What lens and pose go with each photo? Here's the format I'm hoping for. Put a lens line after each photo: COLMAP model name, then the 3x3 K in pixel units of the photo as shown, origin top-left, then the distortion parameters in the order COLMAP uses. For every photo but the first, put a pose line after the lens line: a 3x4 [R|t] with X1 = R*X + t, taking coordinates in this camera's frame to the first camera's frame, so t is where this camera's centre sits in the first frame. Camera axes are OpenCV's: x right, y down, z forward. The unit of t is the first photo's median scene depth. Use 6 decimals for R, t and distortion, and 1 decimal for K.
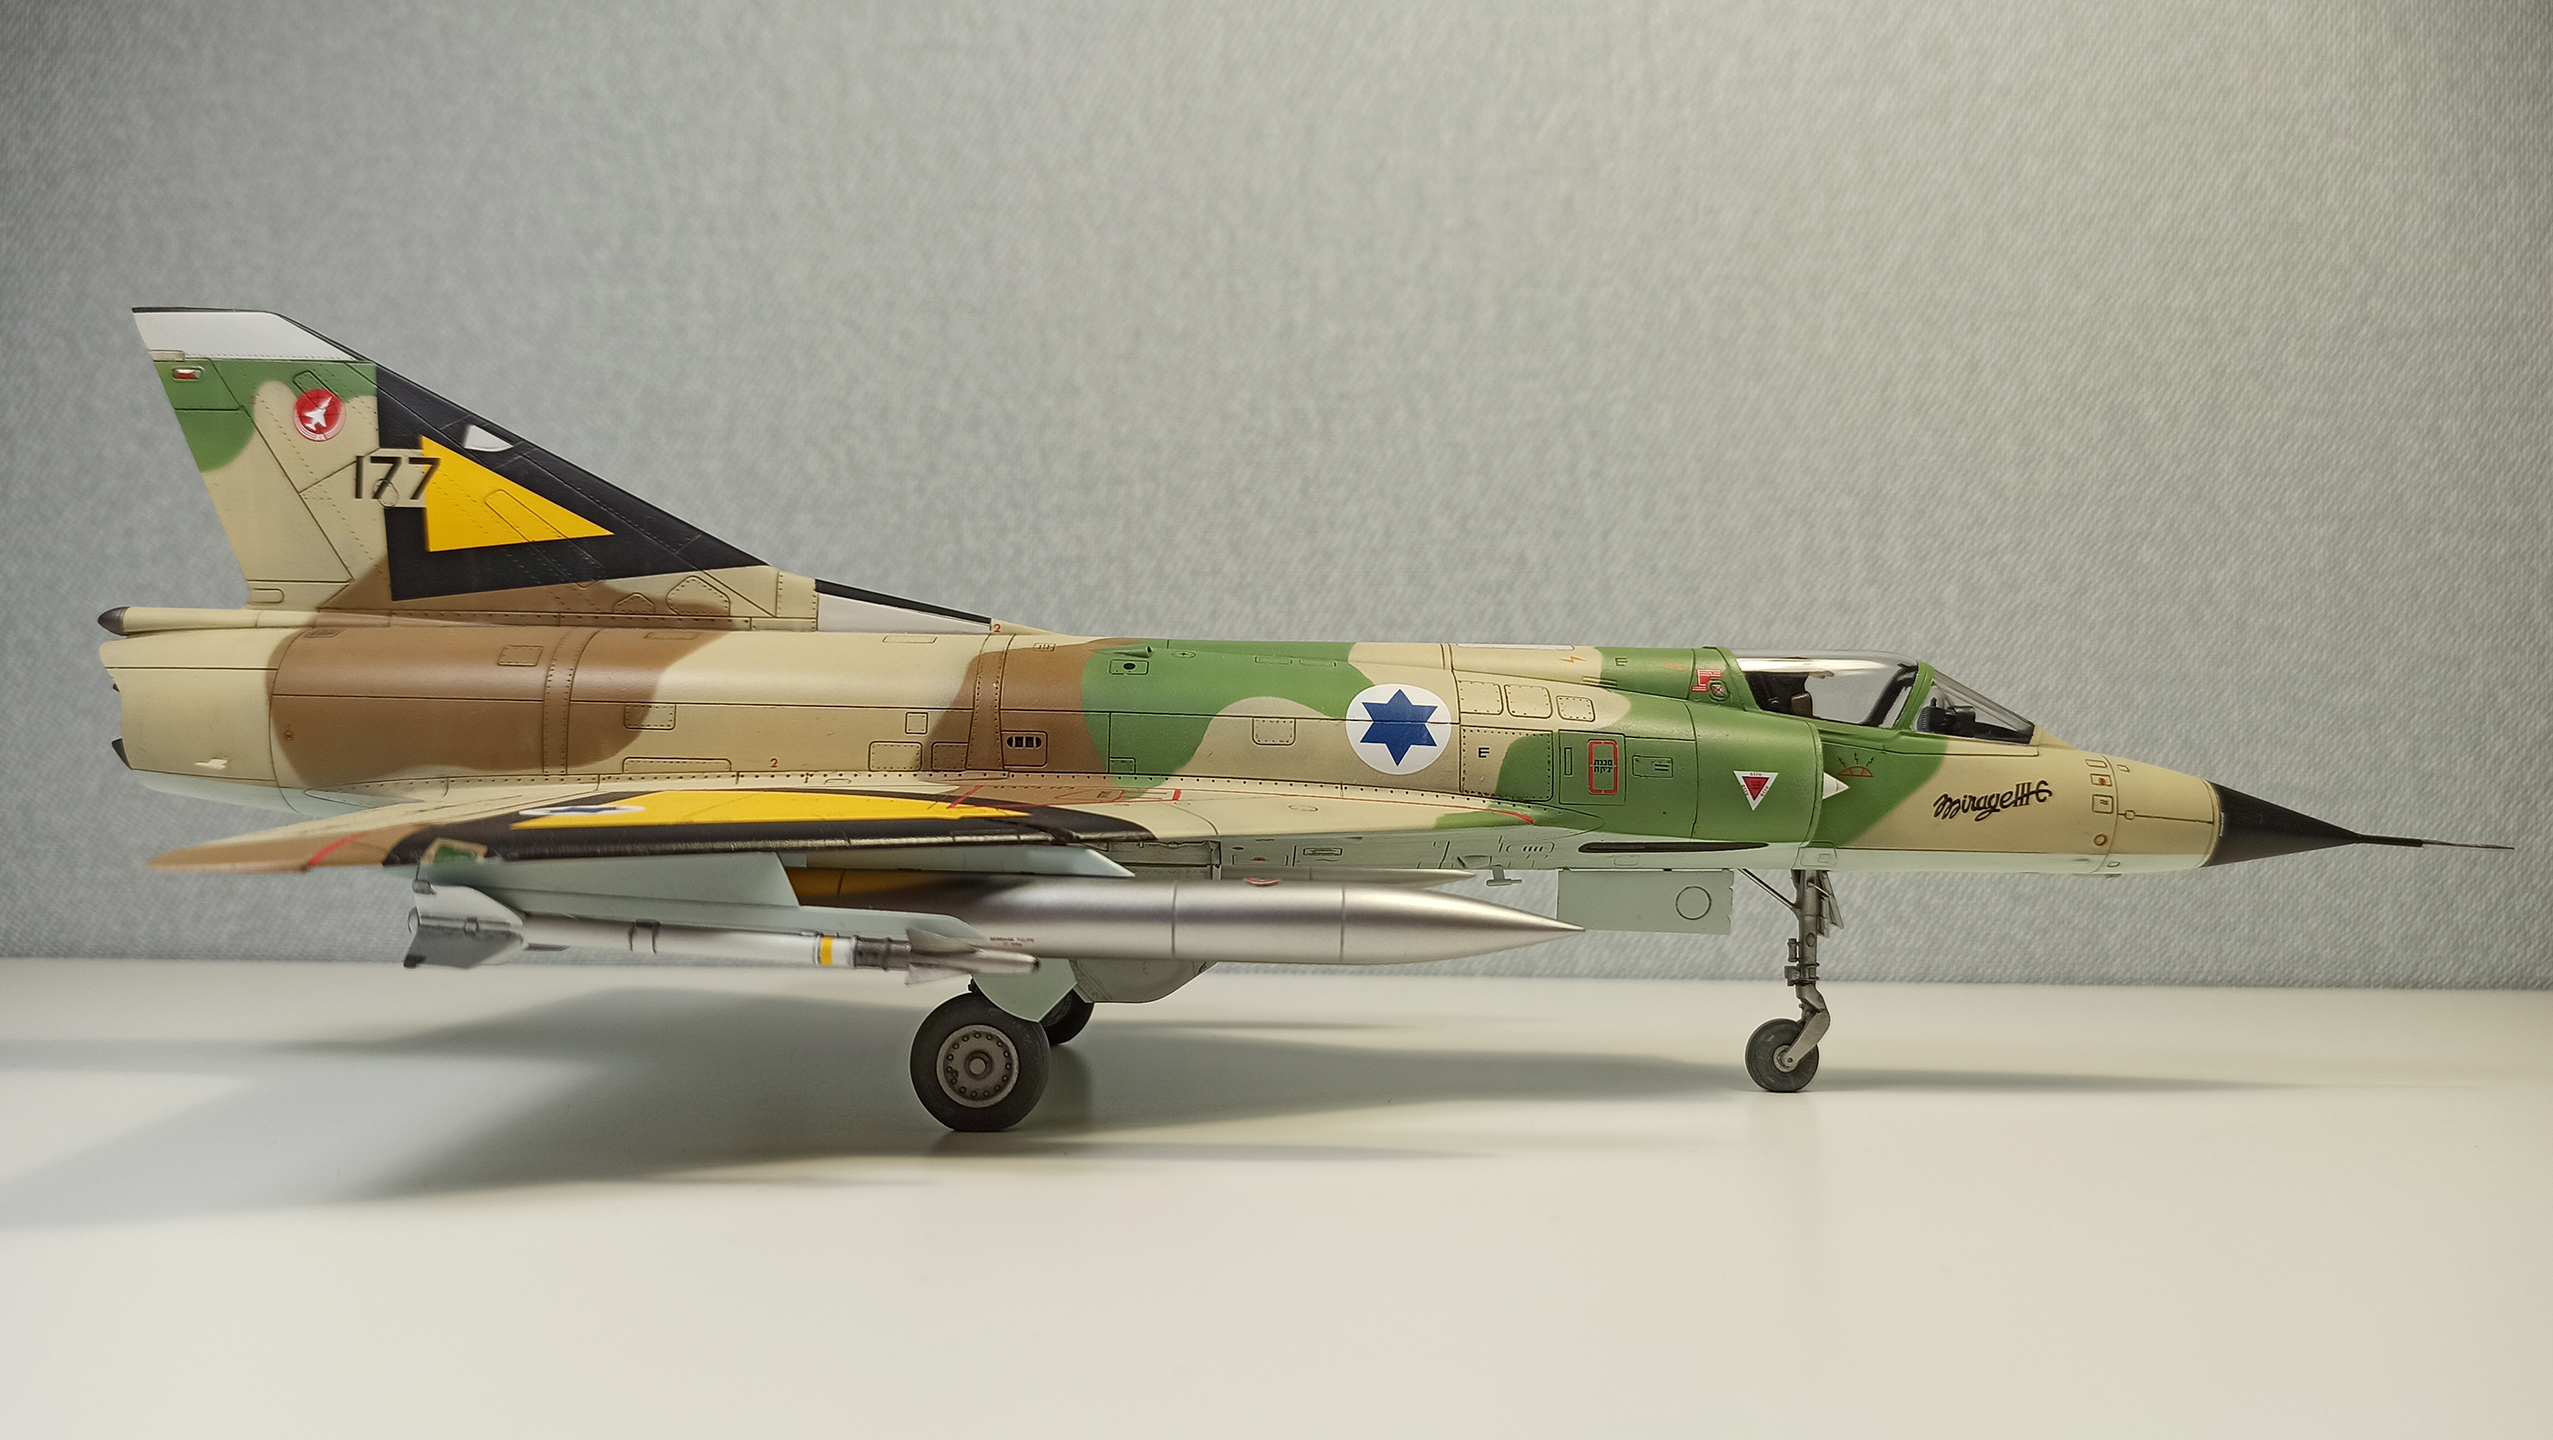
lens RADIAL K [[1918.7, 0, 1239.6], [0, 1918.7, 714.2], [0, 0, 1]] dist [0.028147, -0.025186]
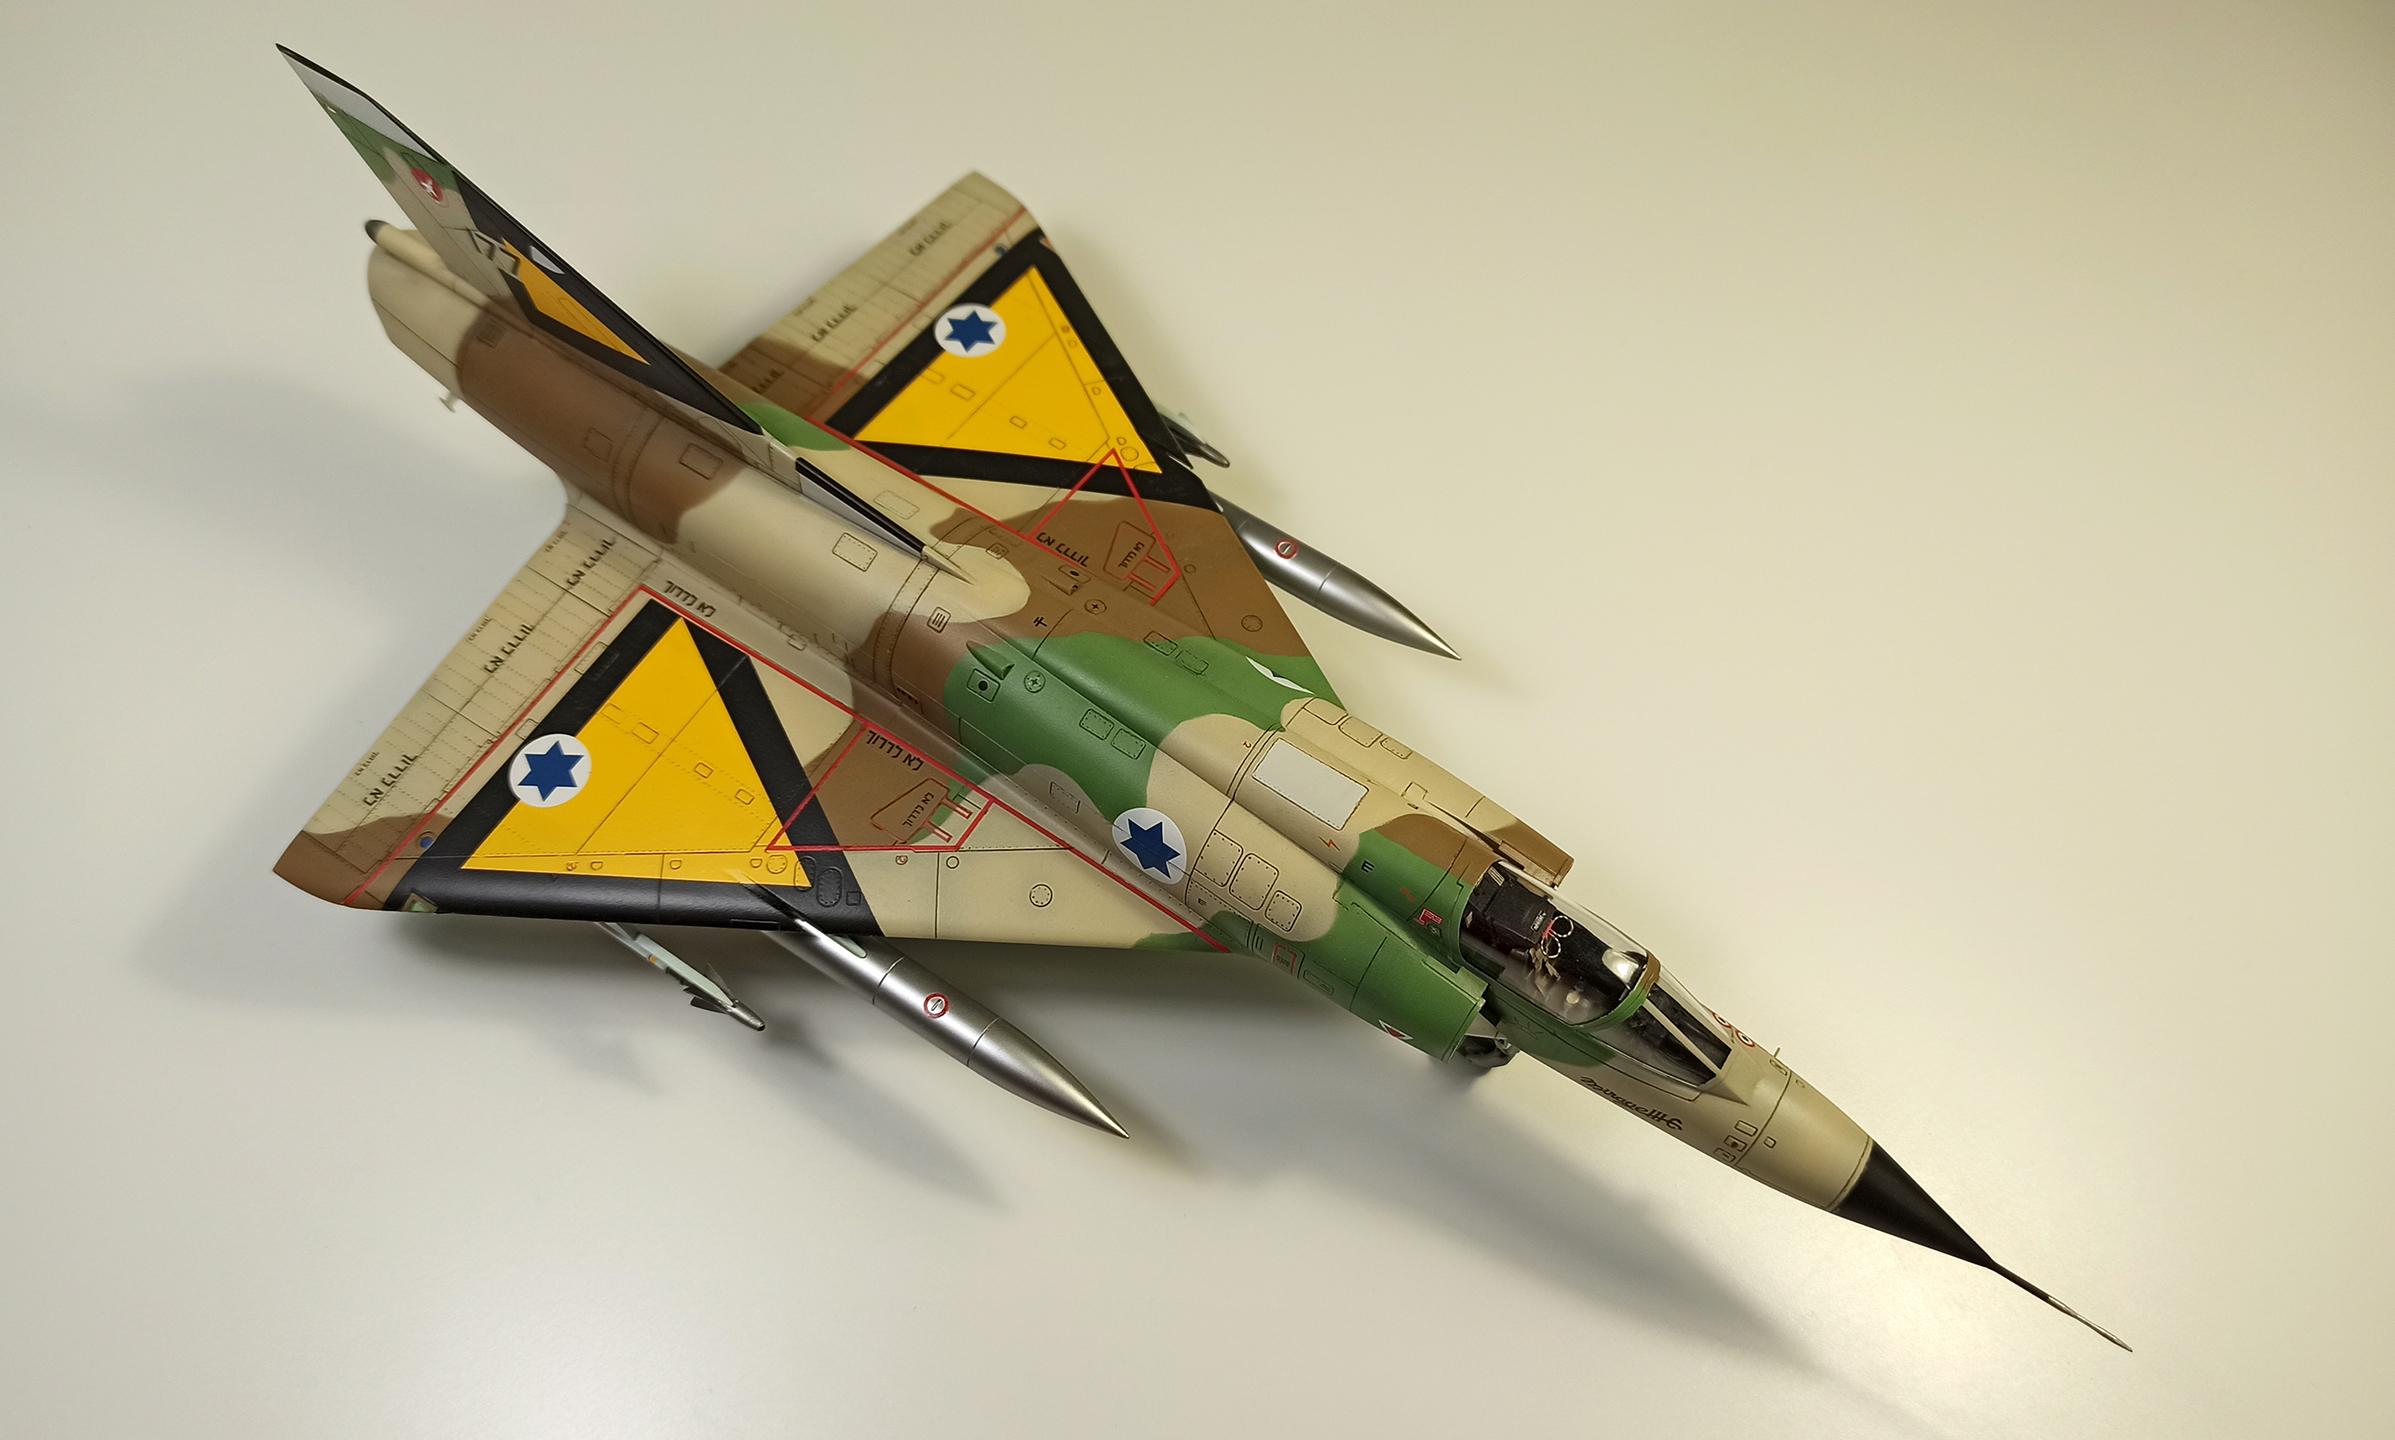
lens RADIAL K [[1980.6, 0, 1190.4], [0, 1980.6, 703.4], [0, 0, 1]] dist [0.039778, 0.000777]
pose [[0.833406, 0.475350, -0.281915, 0.381179], [0.025974, 0.475853, 0.879141, -1.044162], [0.552050, -0.740004, 0.384232, 0.569729]]
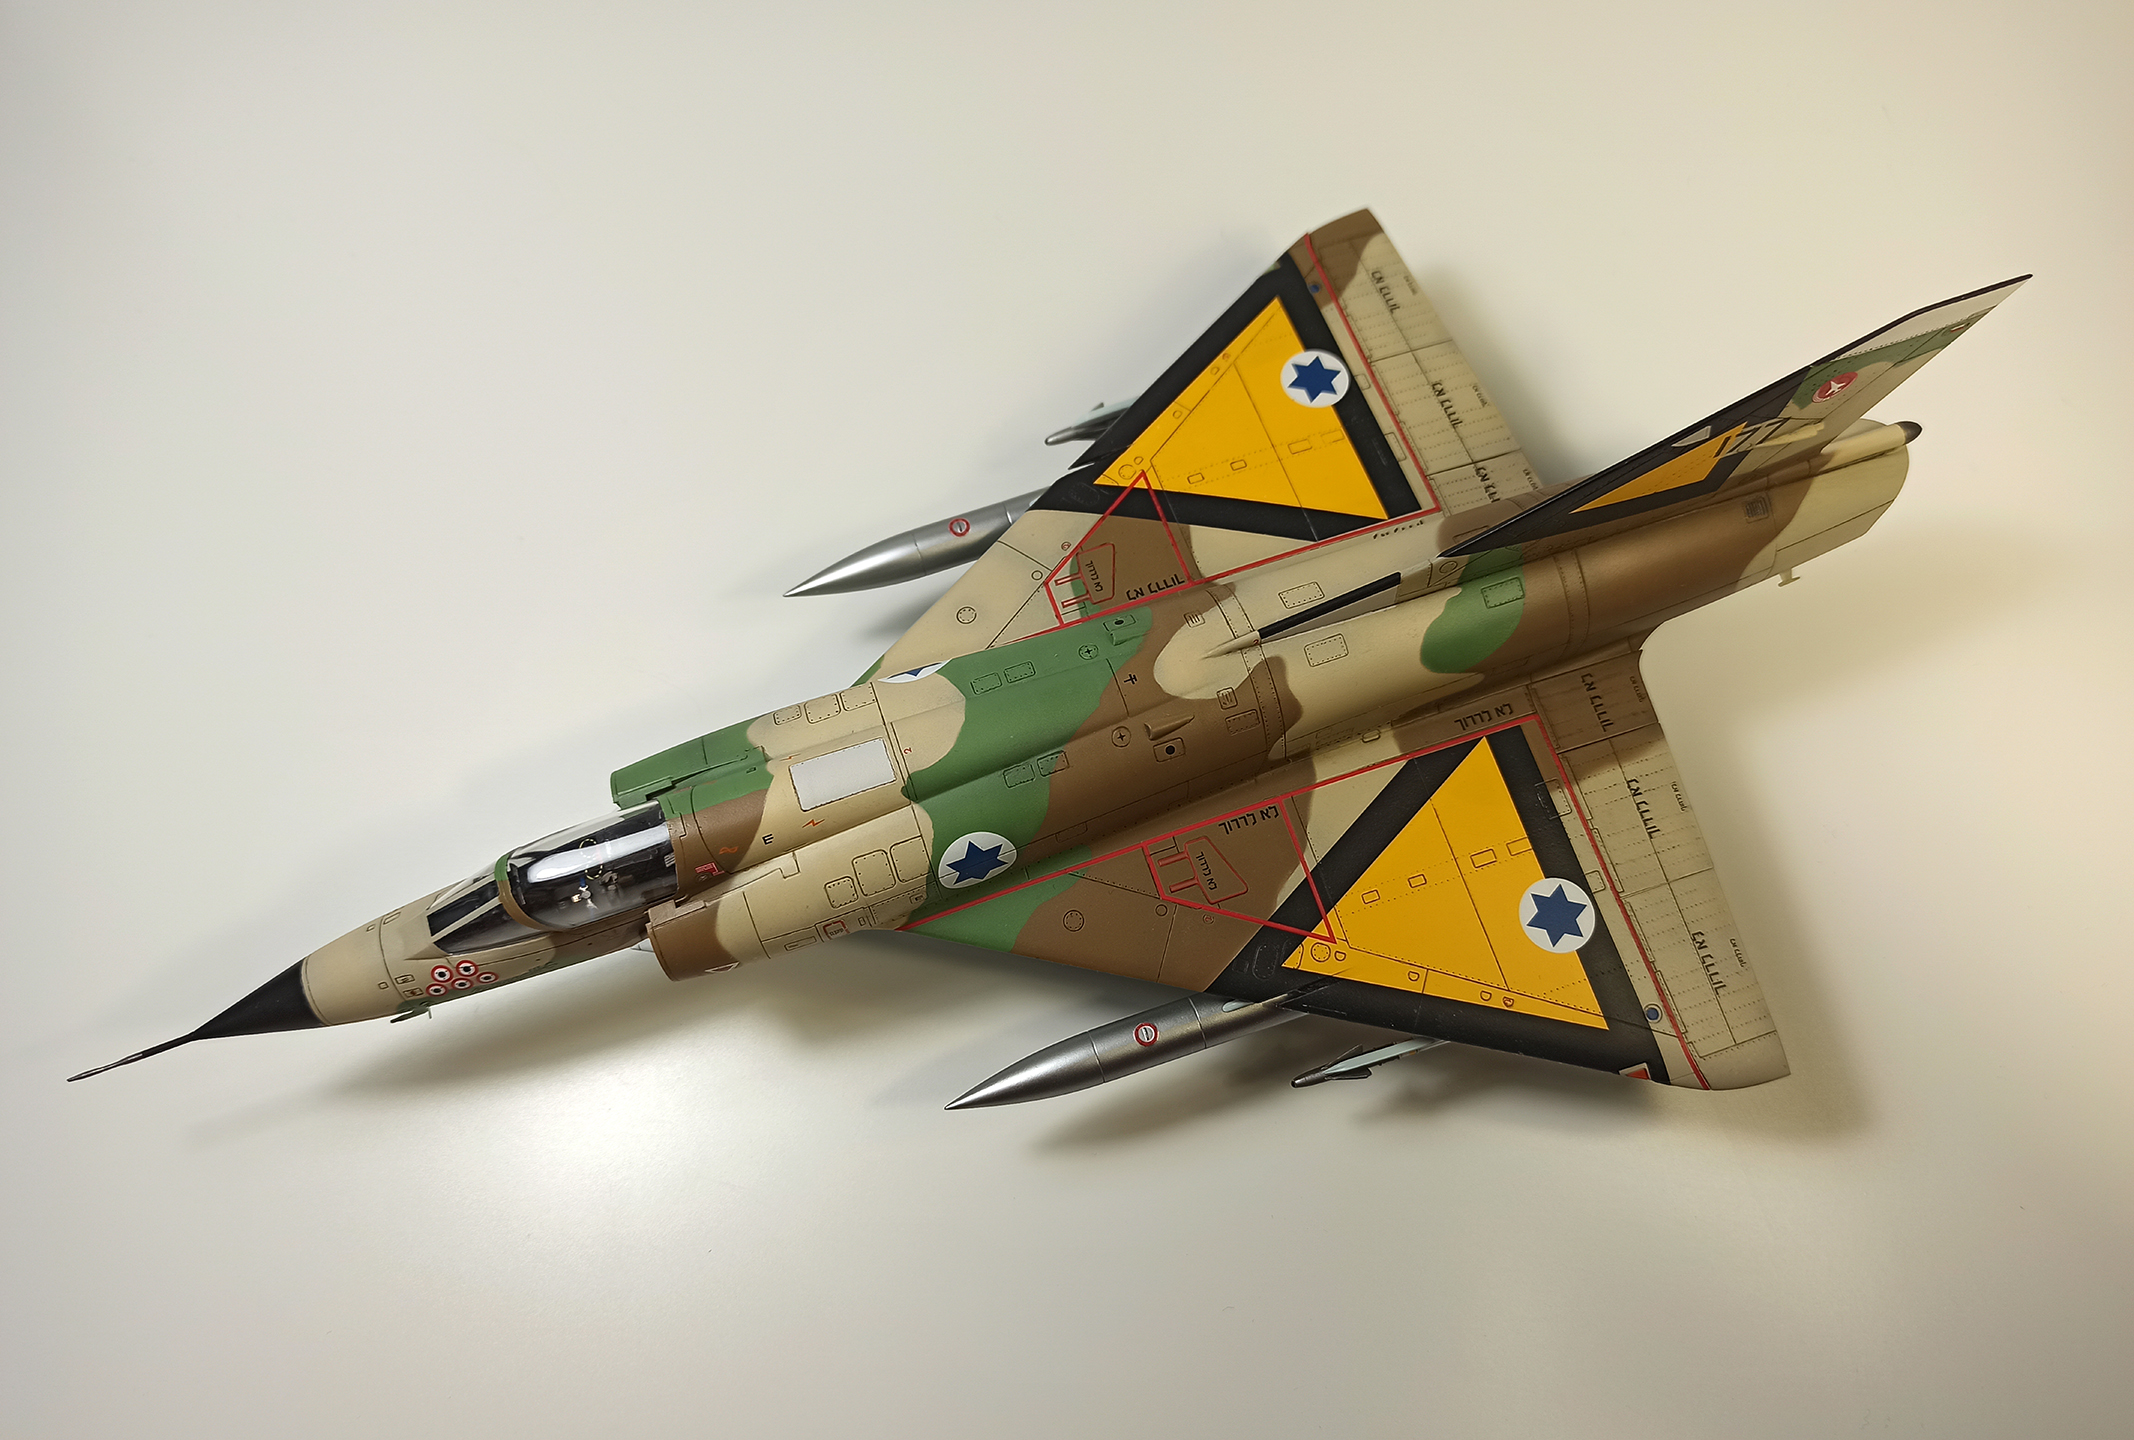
lens RADIAL K [[1694.4, 0, 1065.8], [0, 1694.4, 738.8], [0, 0, 1]] dist [0.033142, -0.024994]
pose [[-0.943940, 0.305215, -0.125783, 0.137945], [0.001930, 0.386122, 0.922446, -1.006167], [0.330112, 0.870490, -0.365065, 1.414019]]
